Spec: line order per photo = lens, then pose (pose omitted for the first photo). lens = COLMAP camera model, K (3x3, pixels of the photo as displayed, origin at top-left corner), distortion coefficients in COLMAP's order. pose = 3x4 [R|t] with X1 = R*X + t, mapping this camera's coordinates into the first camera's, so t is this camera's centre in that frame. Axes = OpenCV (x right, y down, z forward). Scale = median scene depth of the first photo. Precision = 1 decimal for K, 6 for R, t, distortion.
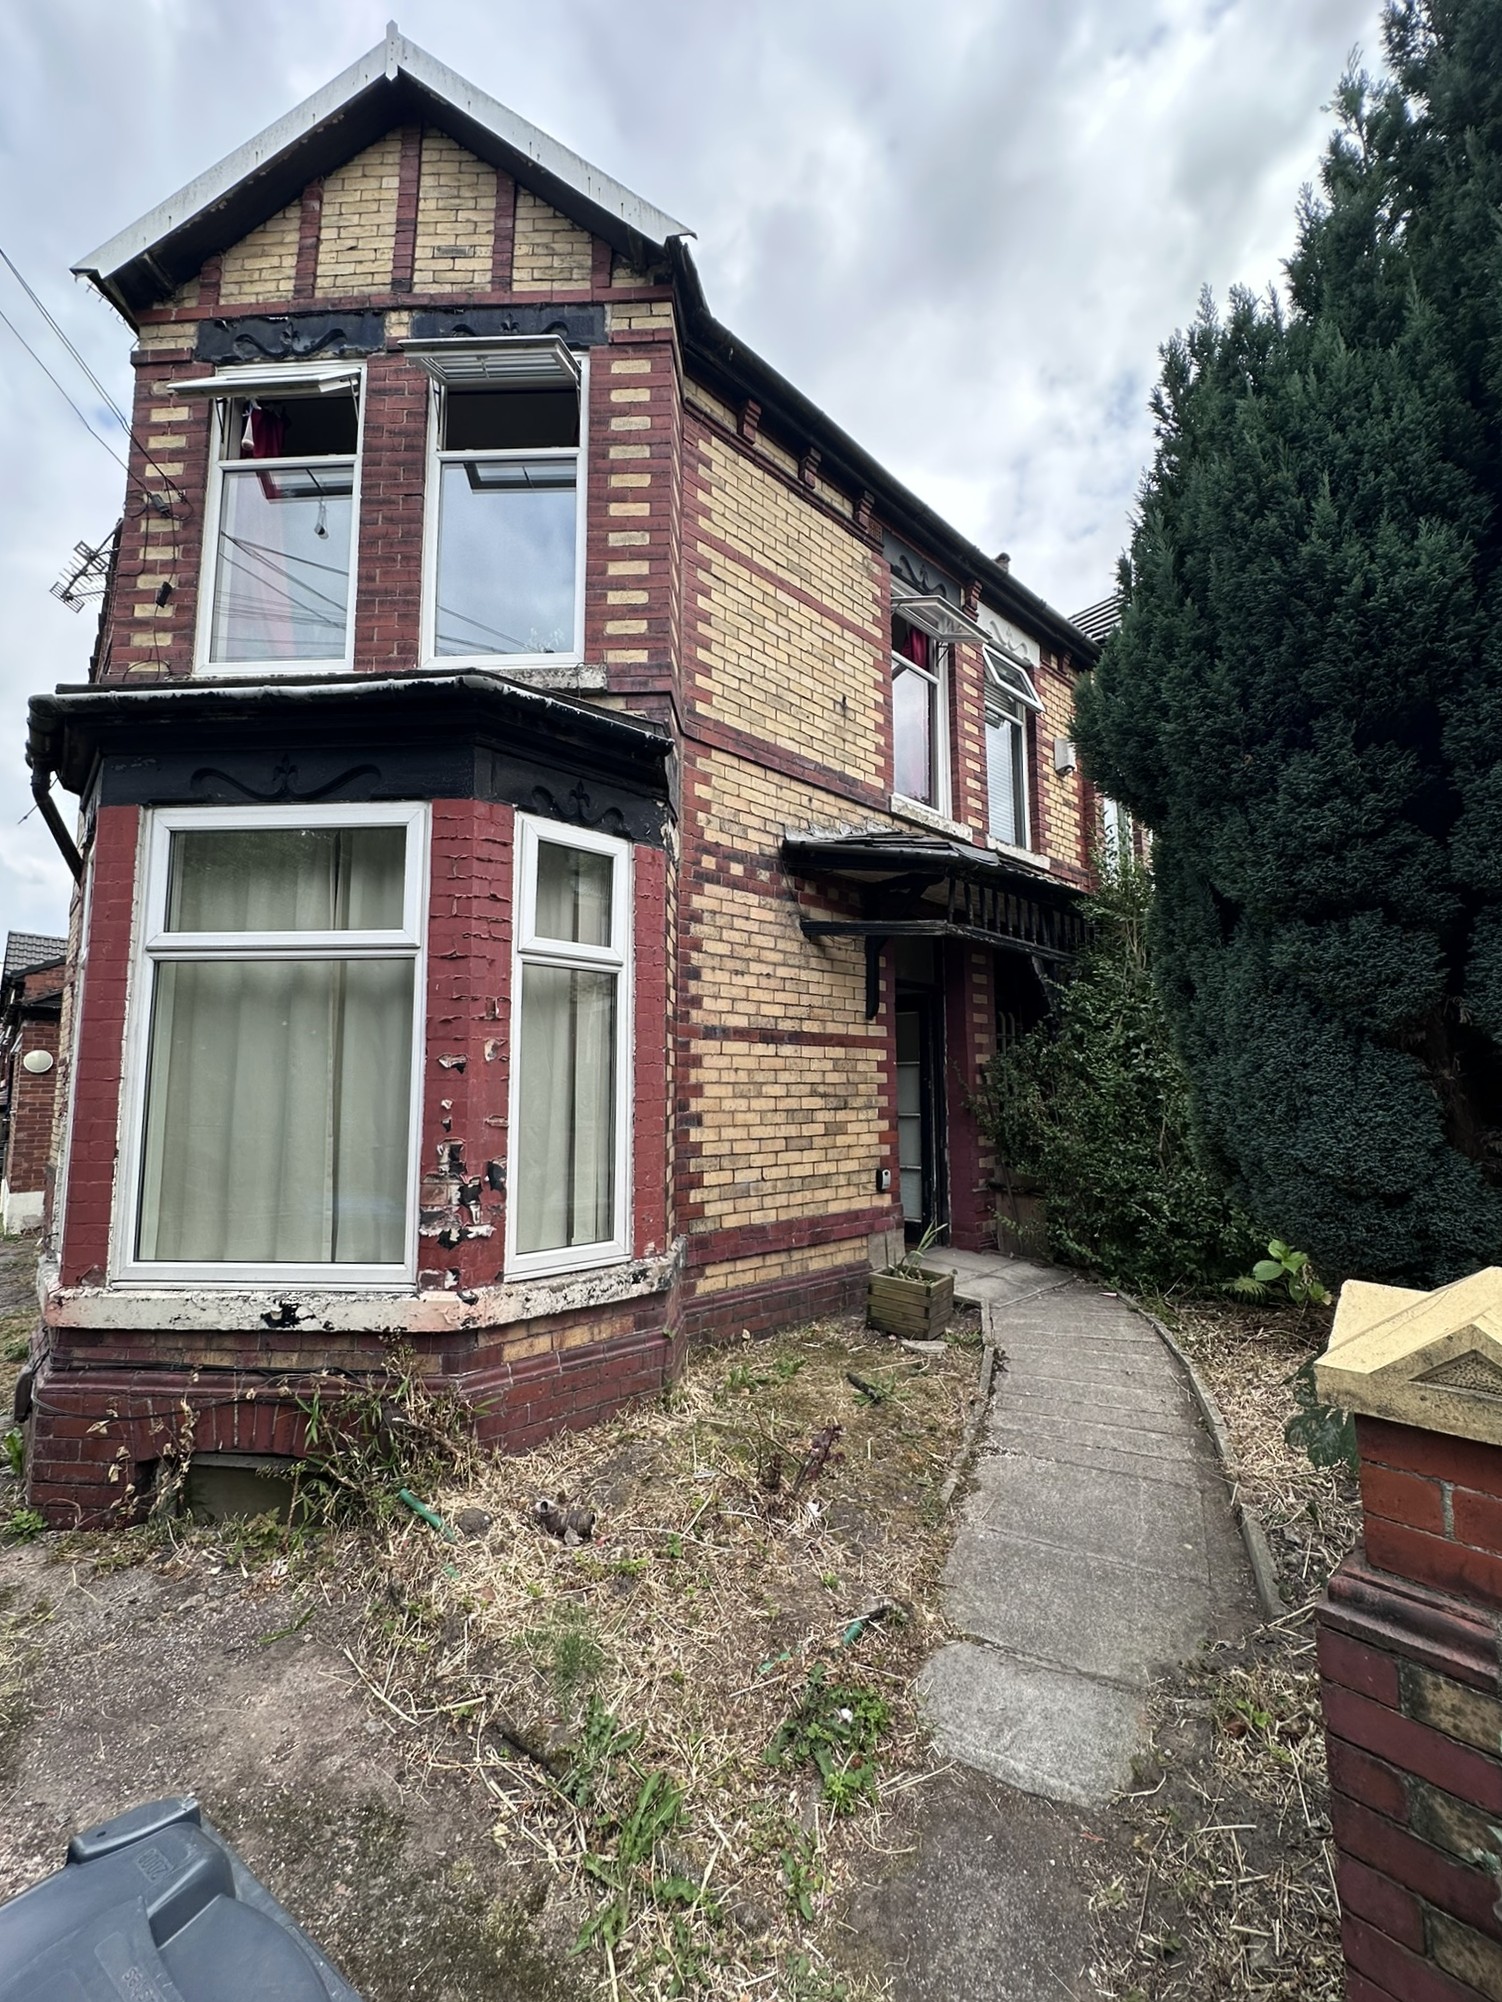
lens RADIAL K [[807.7, 0, 746.6], [0, 807.7, 1001.1], [0, 0, 1]] dist [-0.001012, 0.001103]
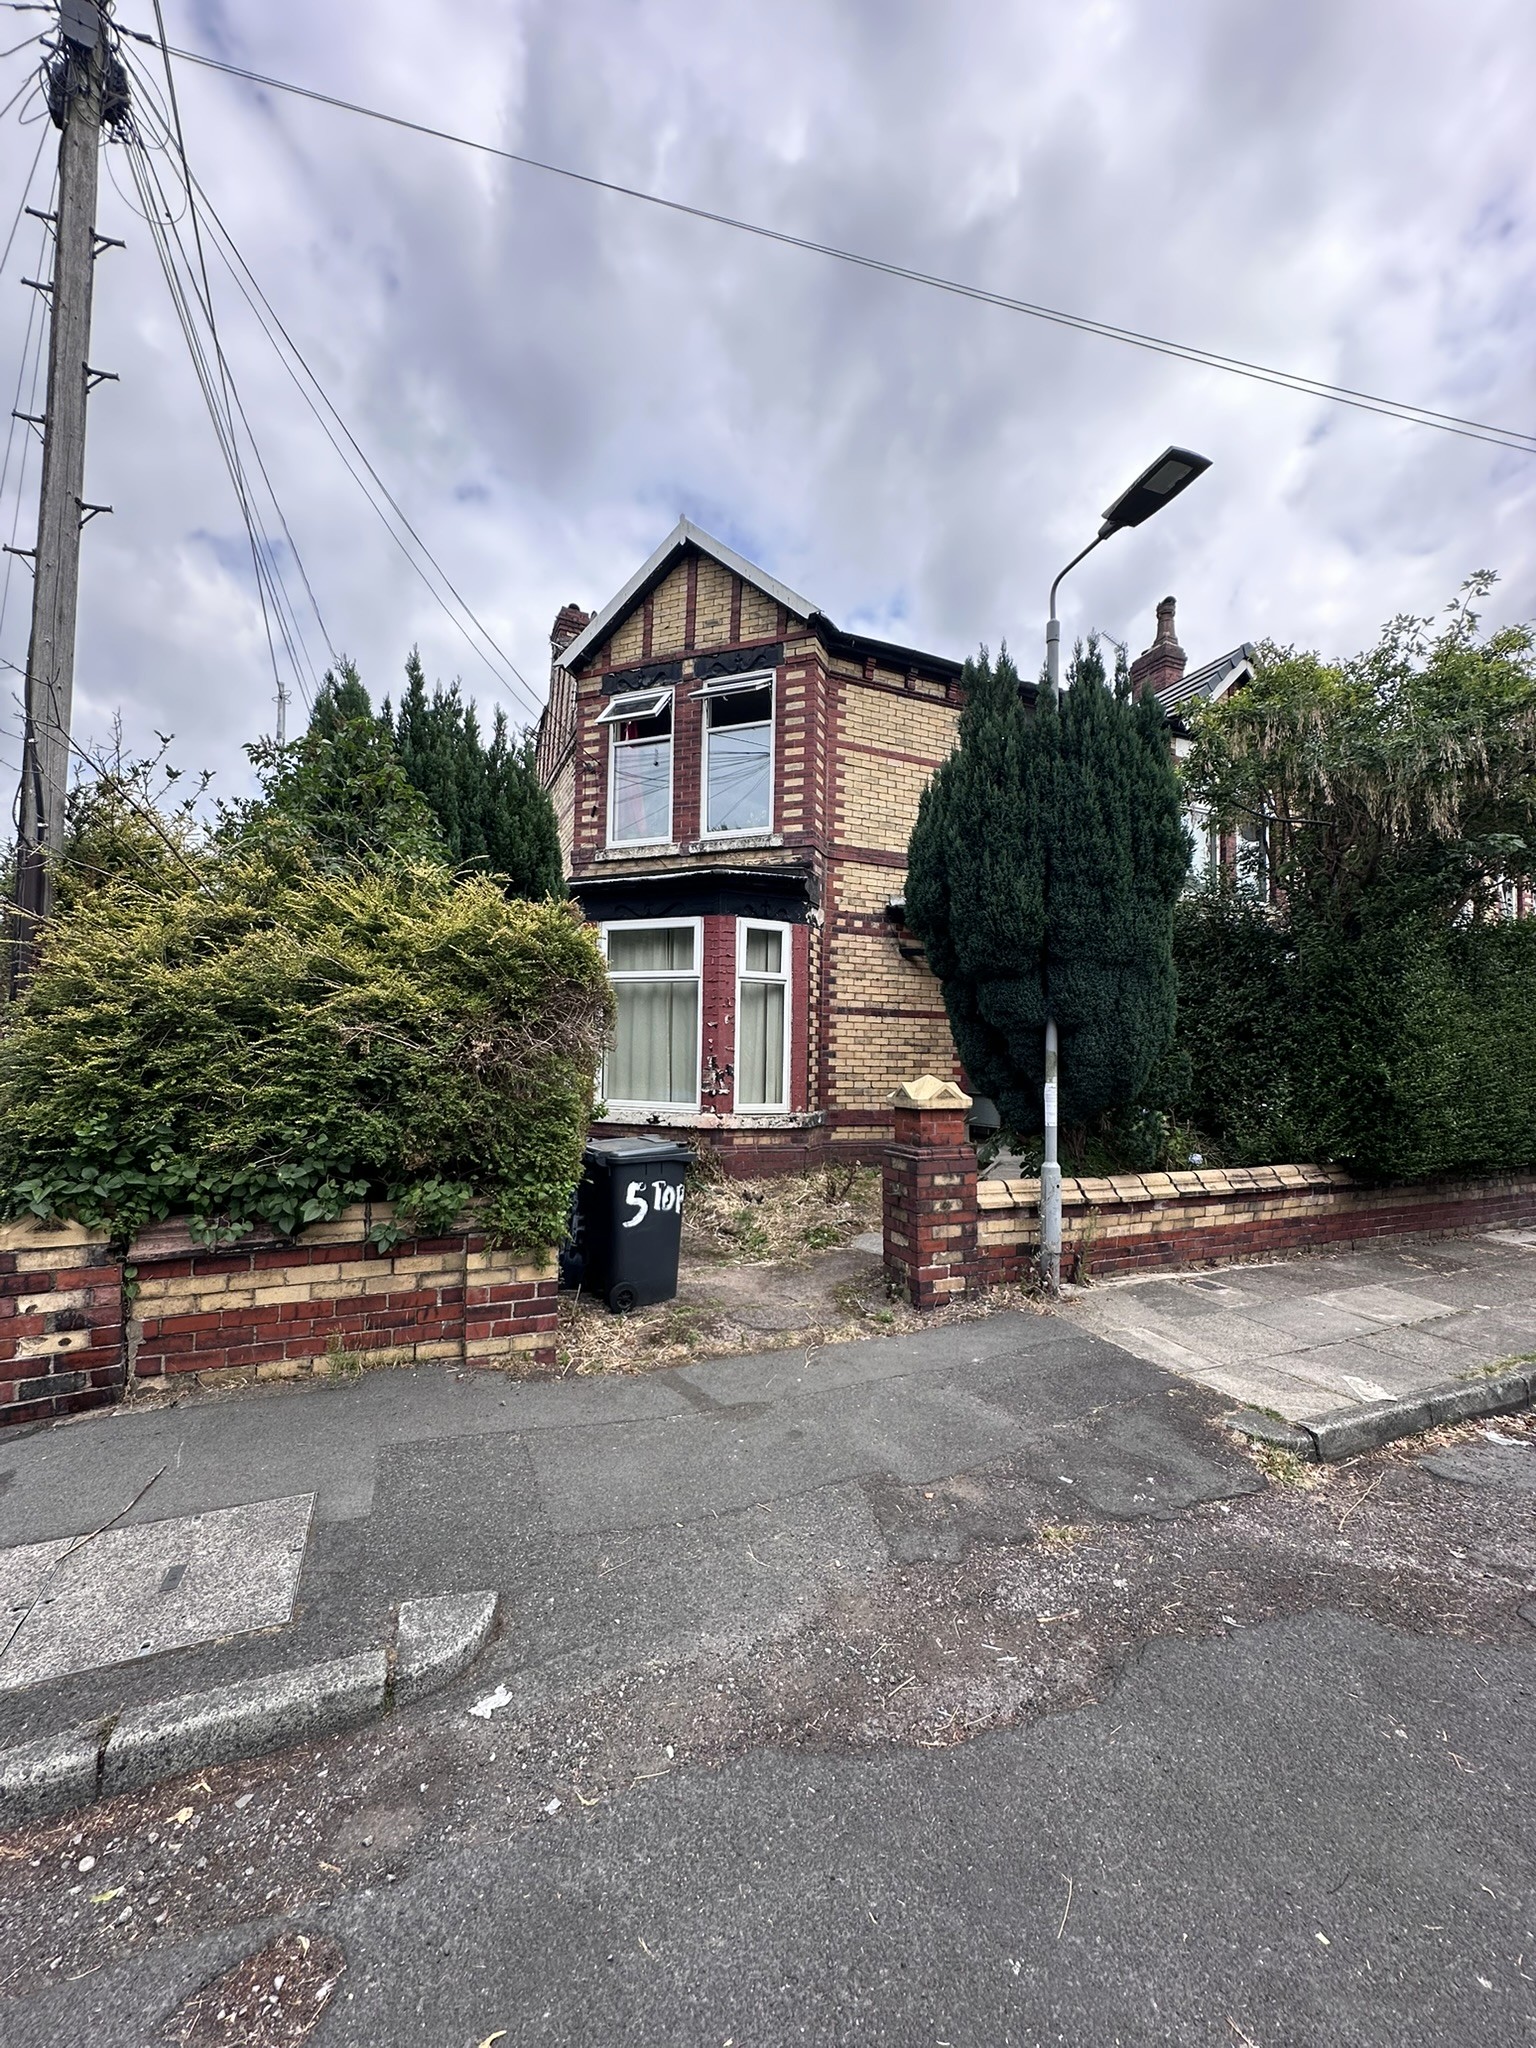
lens RADIAL K [[826.3, 0, 769.1], [0, 826.3, 1017.7], [0, 0, 1]] dist [-0.001012, 0.001103]
pose [[0.943032, 0.004388, -0.332674, 0.466683], [0.015236, 0.998294, 0.056356, -0.061113], [0.332353, -0.058214, 0.941357, -0.964011]]
